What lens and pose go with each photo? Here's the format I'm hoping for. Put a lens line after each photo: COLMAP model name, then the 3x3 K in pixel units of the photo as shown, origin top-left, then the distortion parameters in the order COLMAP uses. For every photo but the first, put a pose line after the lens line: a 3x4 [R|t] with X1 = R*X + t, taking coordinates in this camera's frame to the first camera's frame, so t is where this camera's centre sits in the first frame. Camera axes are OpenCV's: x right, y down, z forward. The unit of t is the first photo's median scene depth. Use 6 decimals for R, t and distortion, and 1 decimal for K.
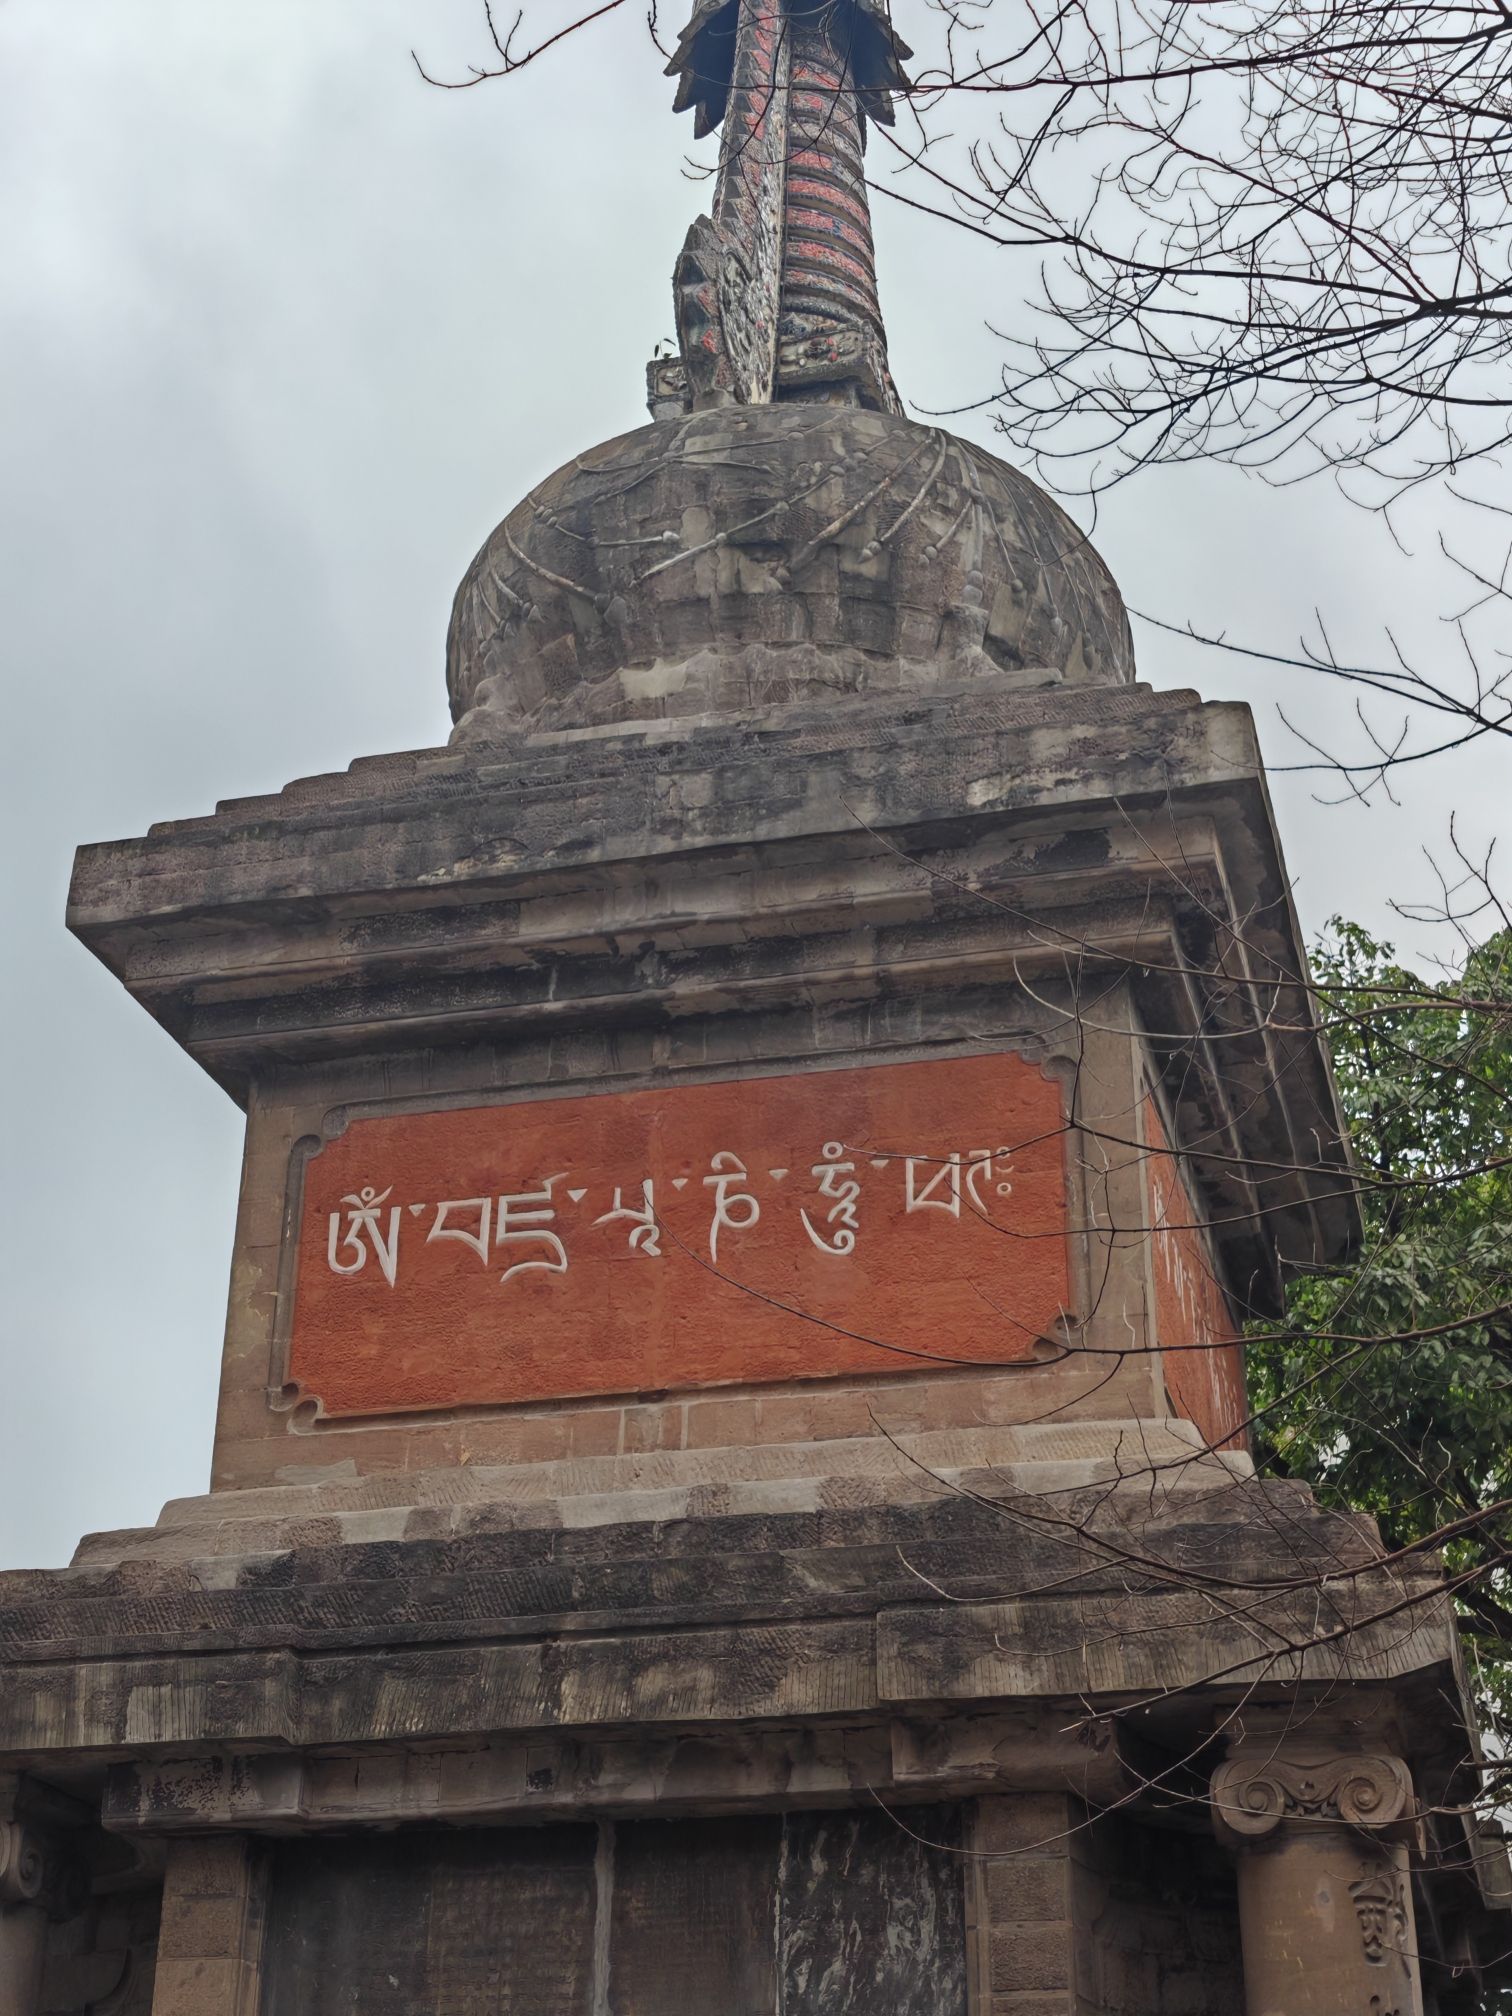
lens RADIAL K [[3053.4, 0, 756.0], [0, 3053.4, 974.0], [0, 0, 1]] dist [0.252993, -1.198054]
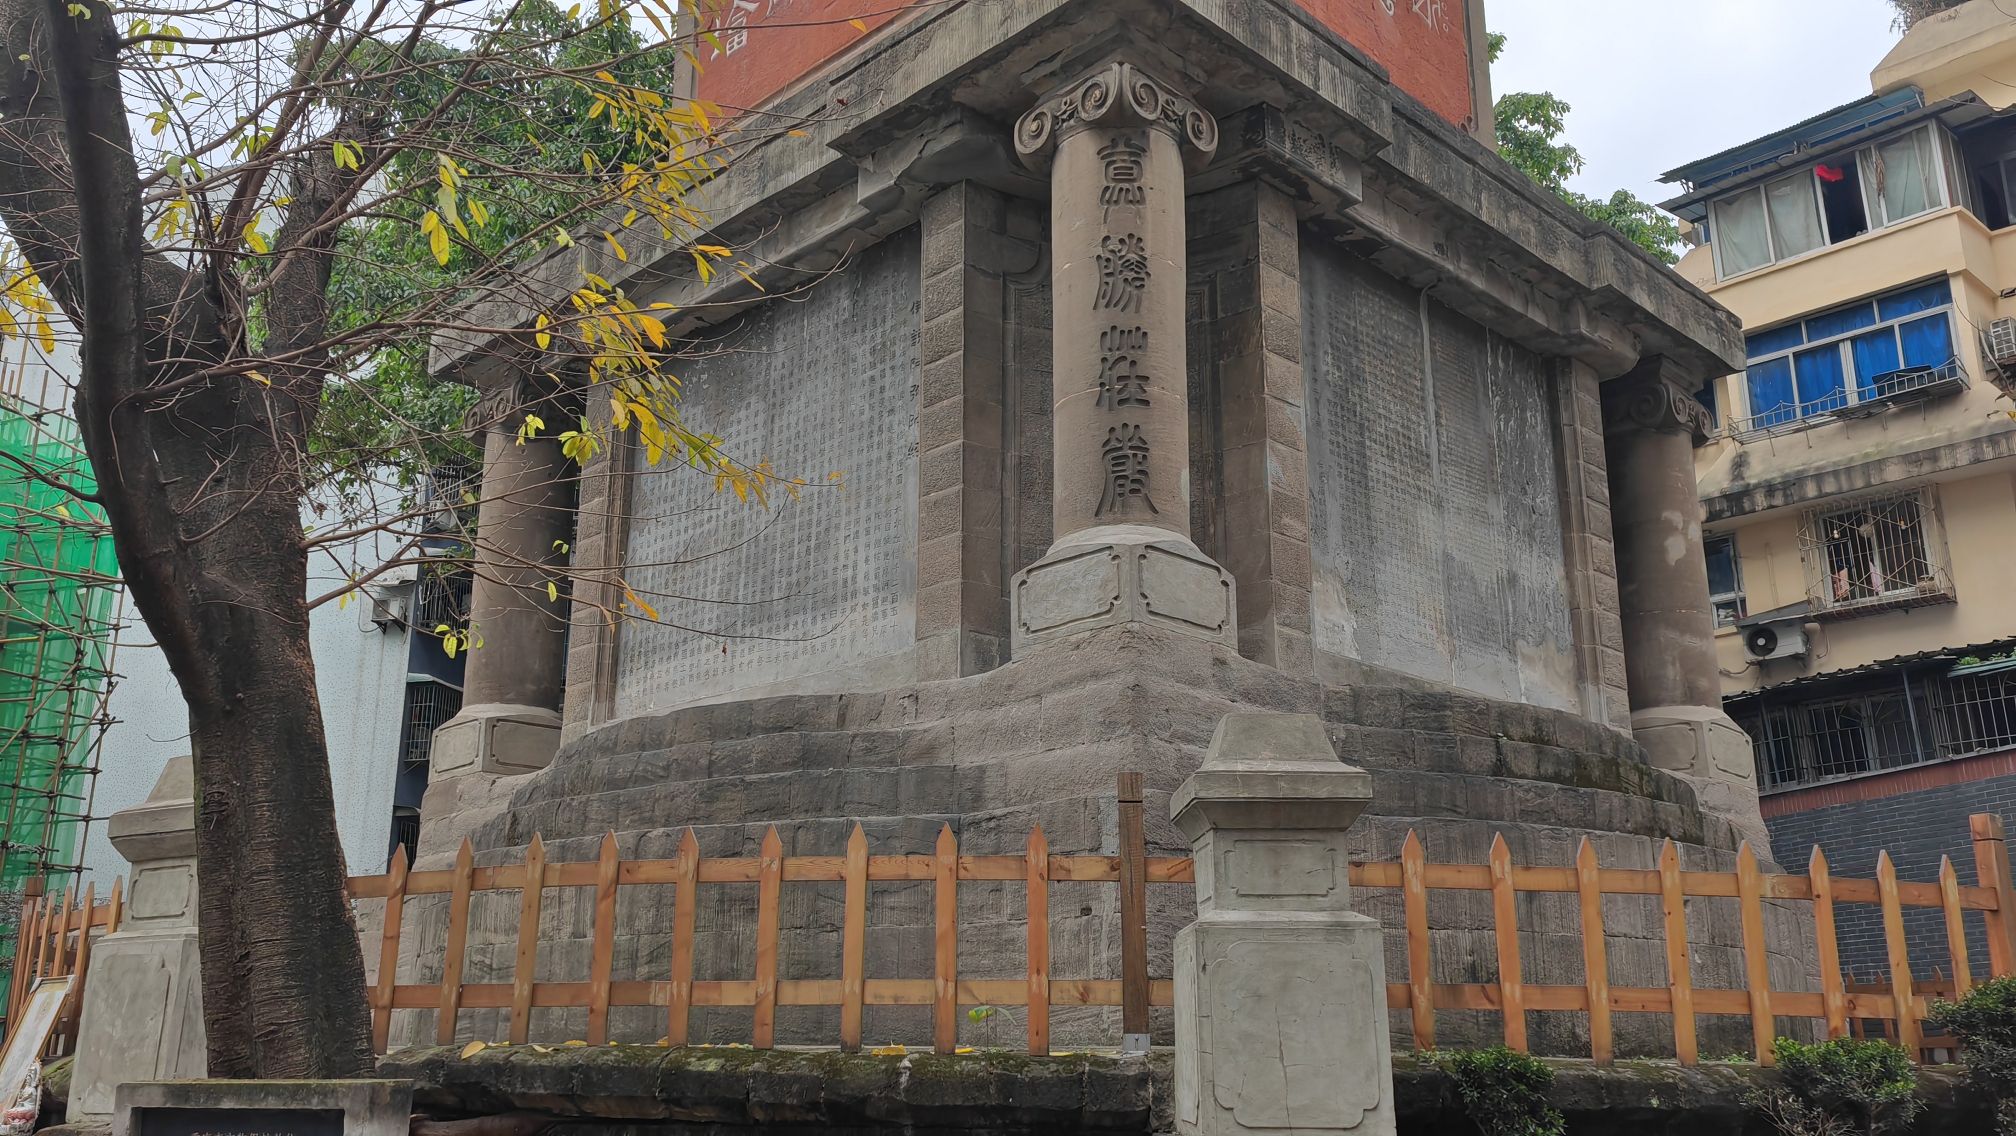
lens RADIAL K [[1689.1, 0, 1008.0], [0, 1689.1, 568.0], [0, 0, 1]] dist [0.005145, 0.001114]
pose [[0.504486, 0.230111, 0.832192, -0.717296], [-0.396939, 0.917751, -0.013139, 0.435982], [-0.766768, -0.323701, 0.554332, 0.584361]]
